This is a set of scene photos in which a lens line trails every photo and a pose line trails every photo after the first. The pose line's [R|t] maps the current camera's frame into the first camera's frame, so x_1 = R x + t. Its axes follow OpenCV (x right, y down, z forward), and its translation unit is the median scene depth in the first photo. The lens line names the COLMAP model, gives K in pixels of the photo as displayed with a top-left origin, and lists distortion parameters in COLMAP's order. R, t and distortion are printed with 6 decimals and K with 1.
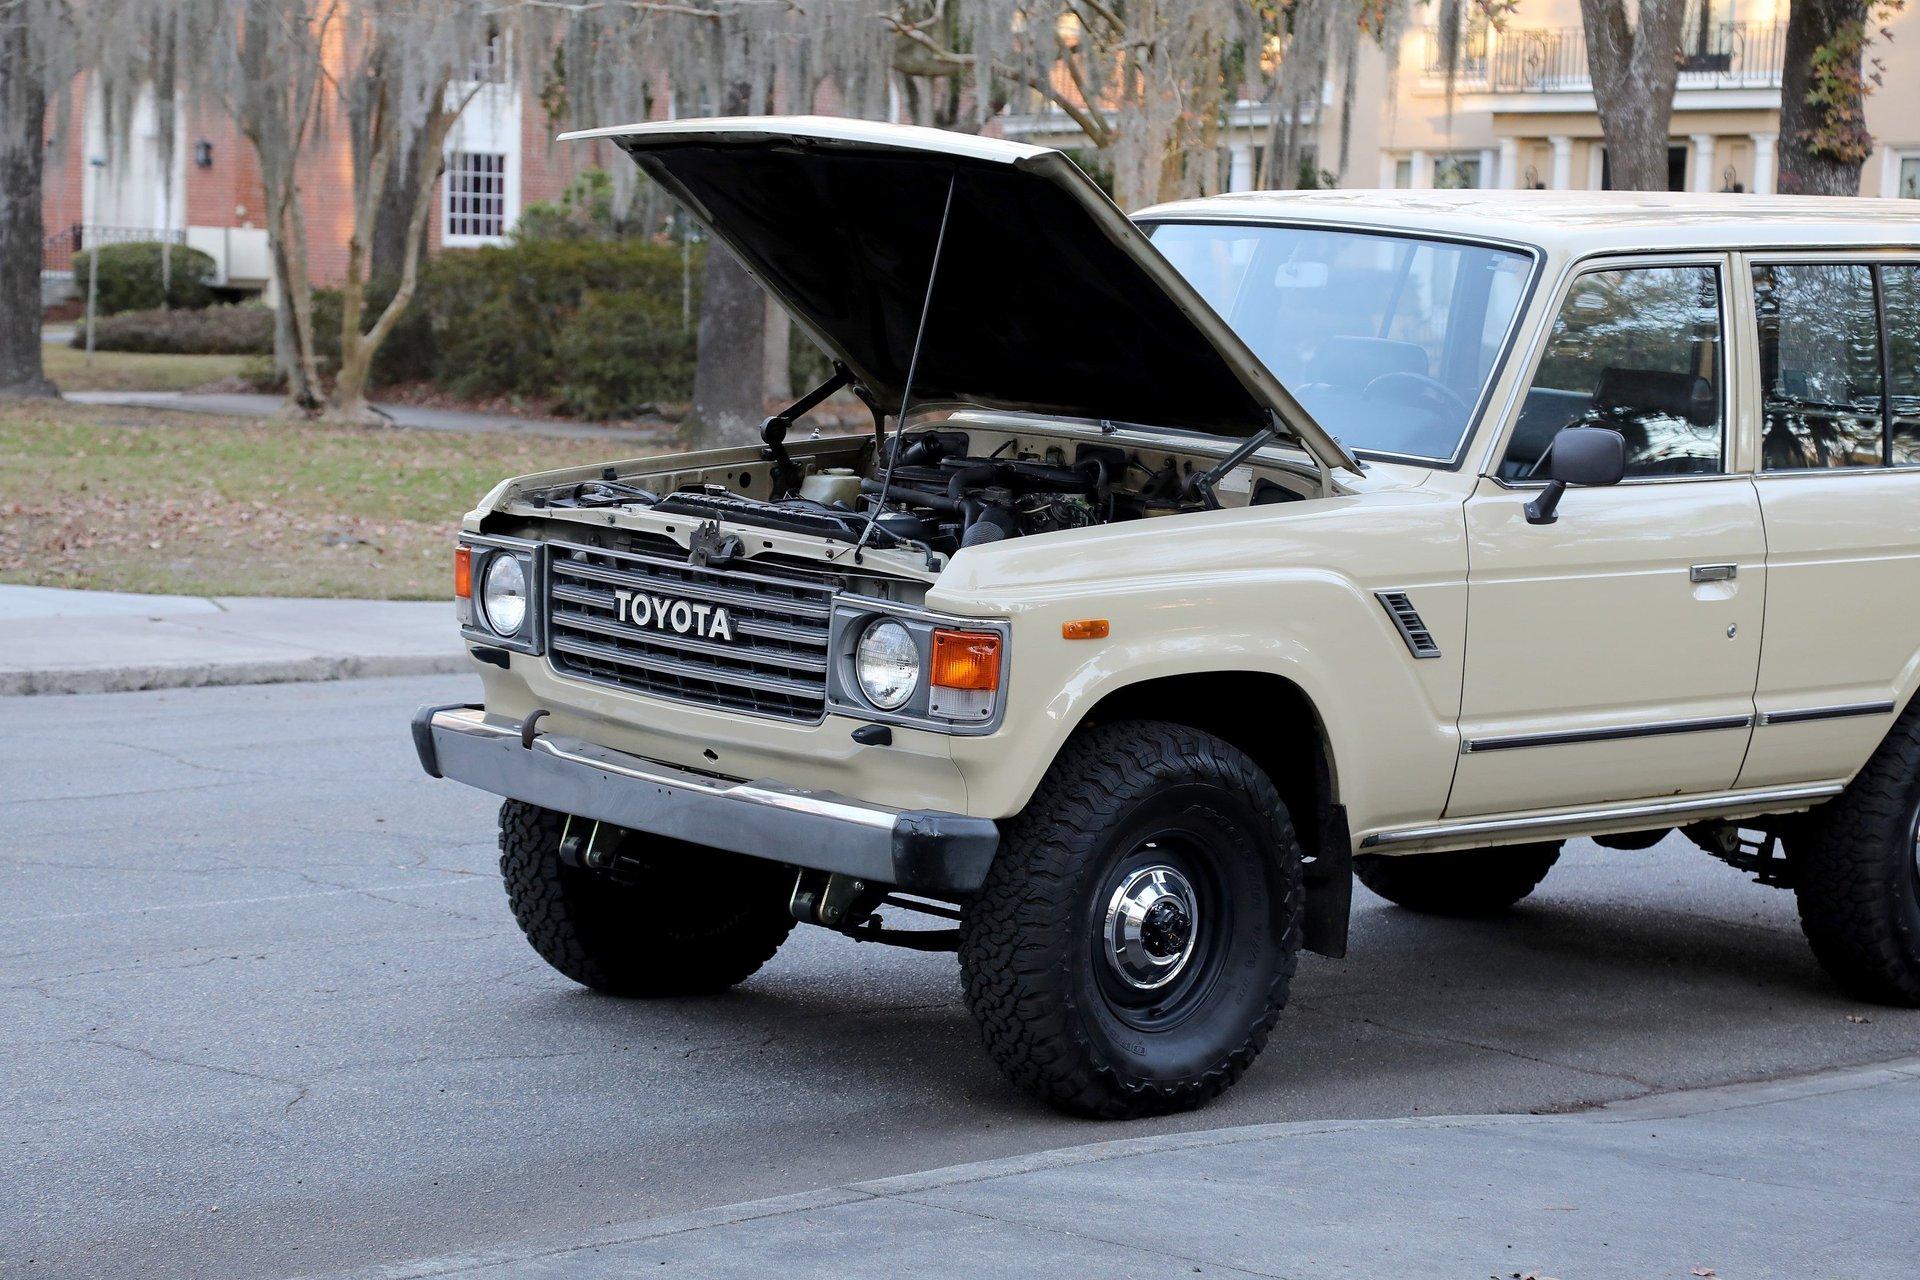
lens RADIAL K [[4585.9, 0, 960.0], [0, 4585.9, 640.0], [0, 0, 1]] dist [0.441693, -0.115768]
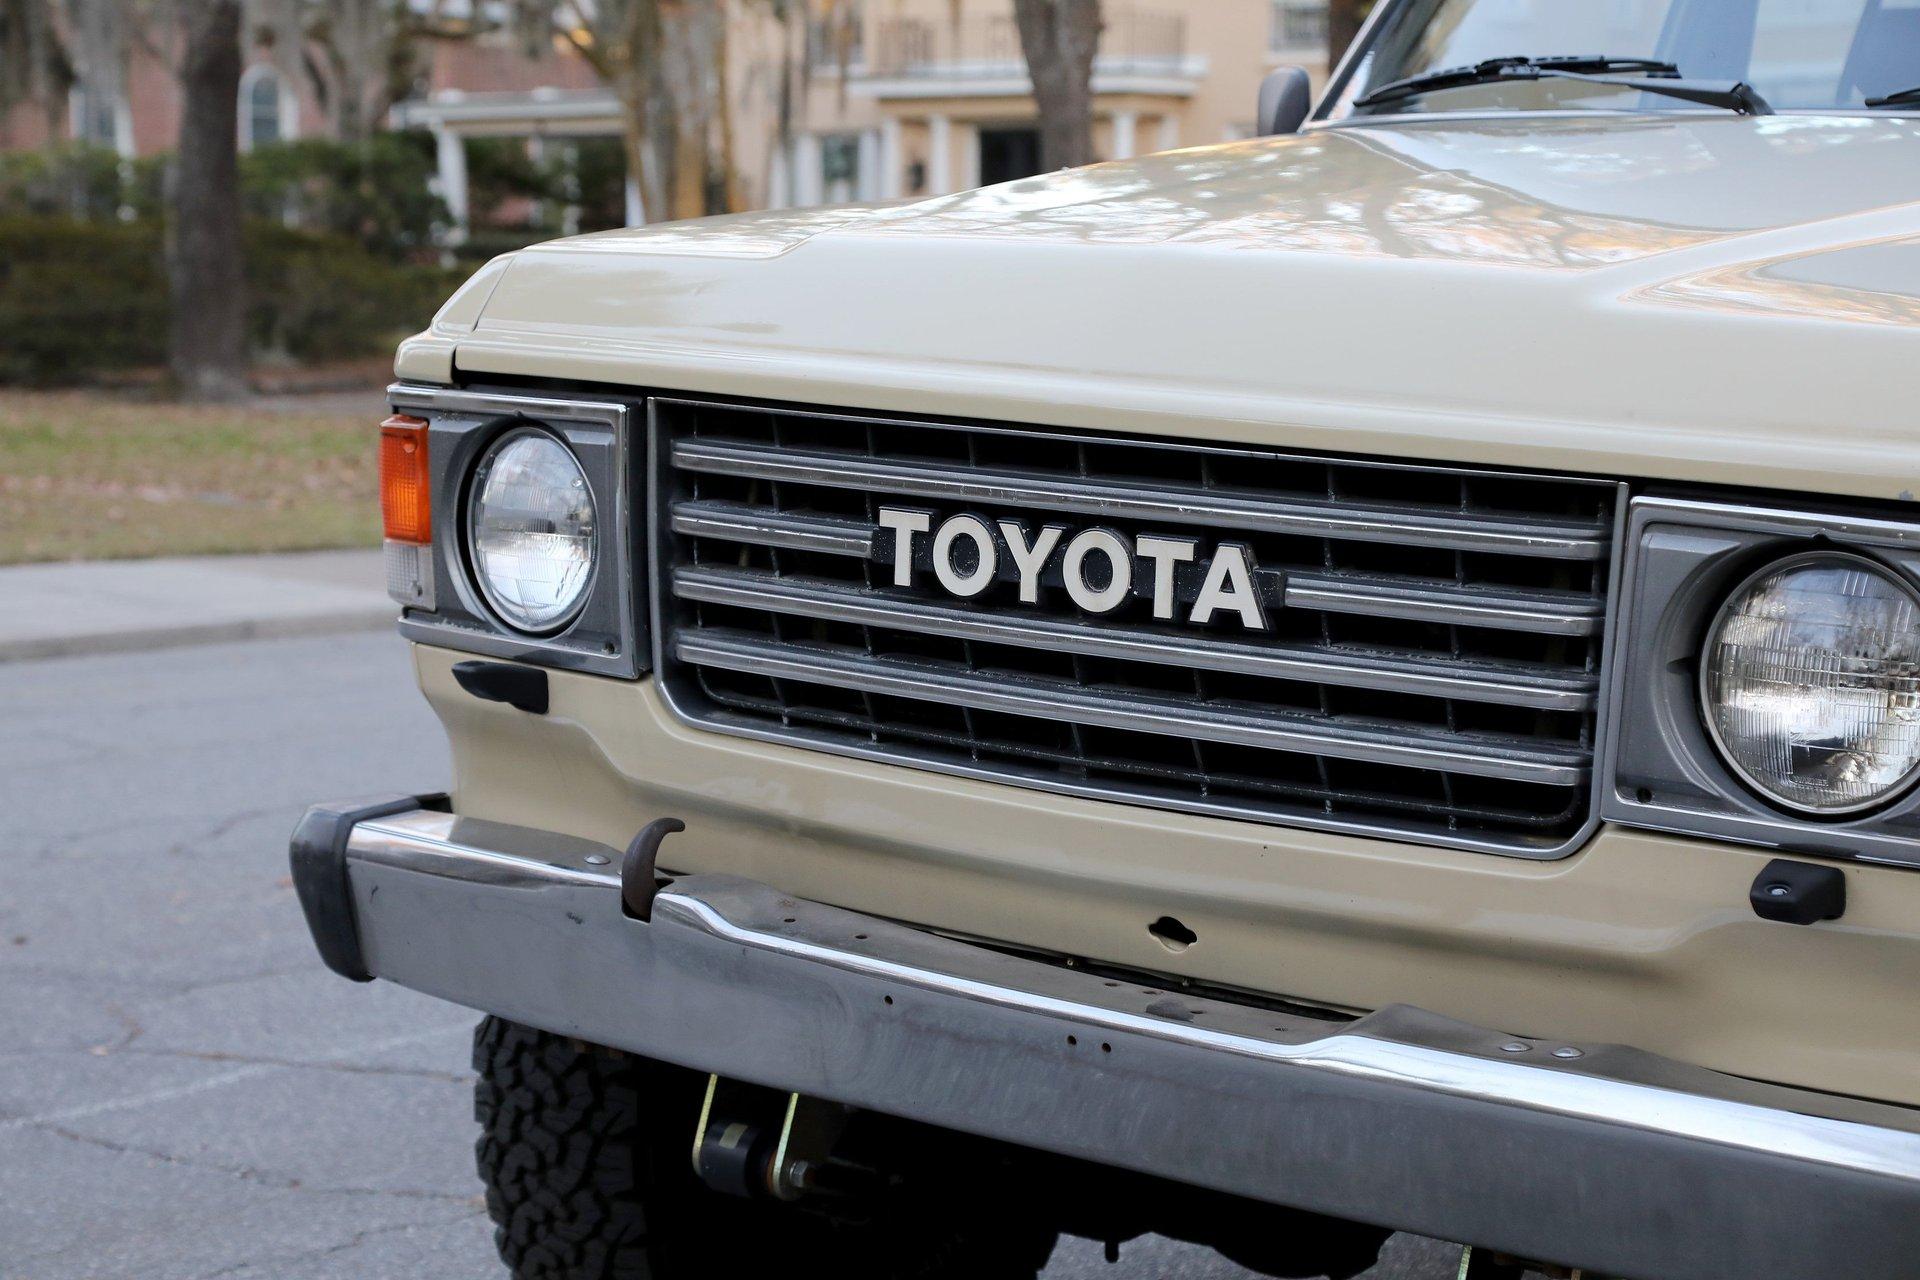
lens RADIAL K [[3901.8, 0, 960.0], [0, 3901.8, 640.0], [0, 0, 1]] dist [0.321533, 0.232192]
pose [[0.986807, -0.034852, 0.158105, -0.113484], [0.032593, 0.999326, 0.016860, -0.004736], [-0.158586, -0.011485, 0.987278, 0.635426]]
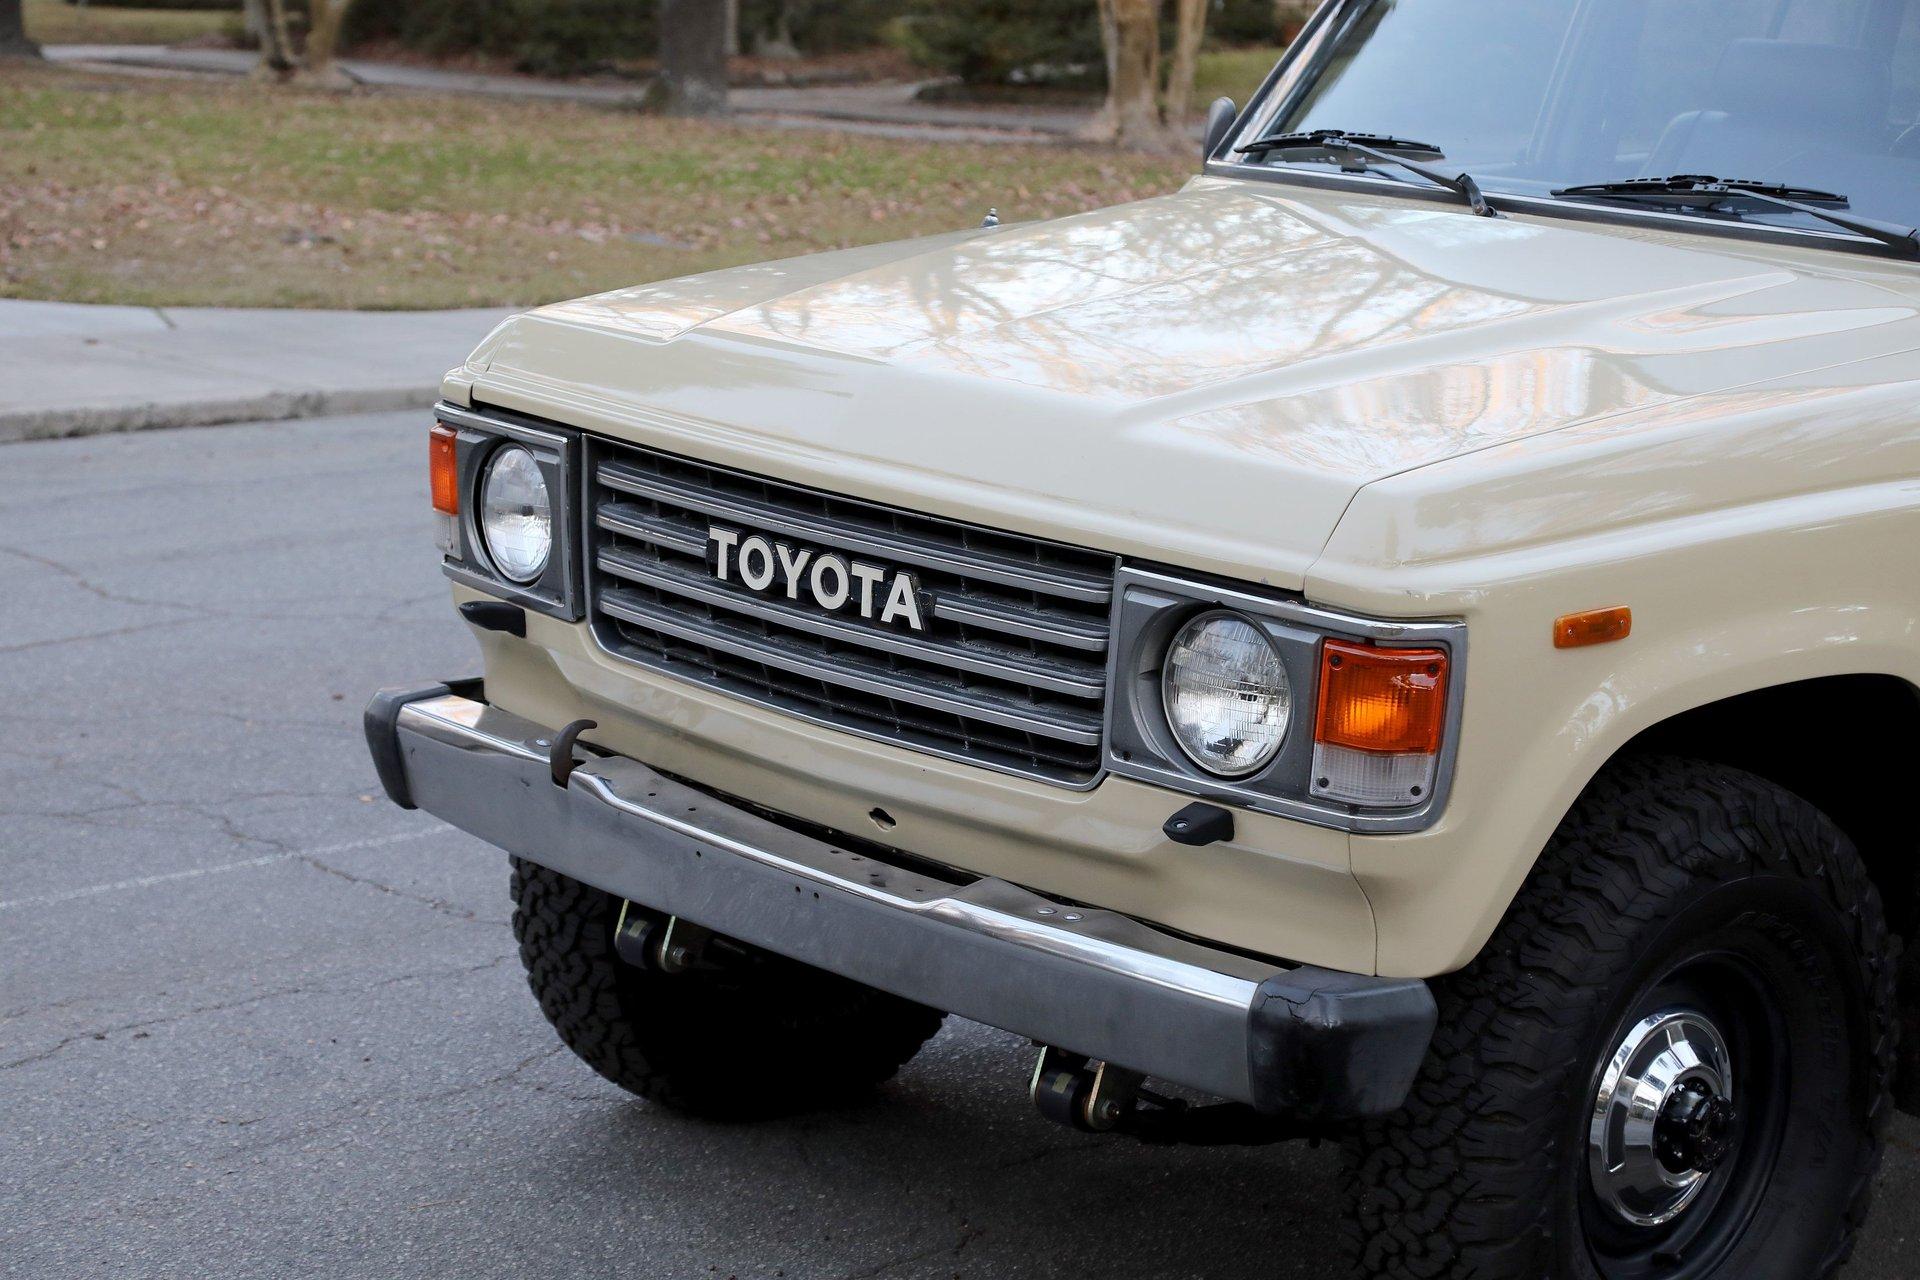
lens RADIAL K [[3901.8, 0, 960.0], [0, 3901.8, 640.0], [0, 0, 1]] dist [0.321533, 0.232192]
pose [[0.999672, -0.010837, 0.023186, -0.051724], [0.008510, 0.995129, 0.098213, -0.042012], [-0.024137, -0.097983, 0.994895, 0.478378]]
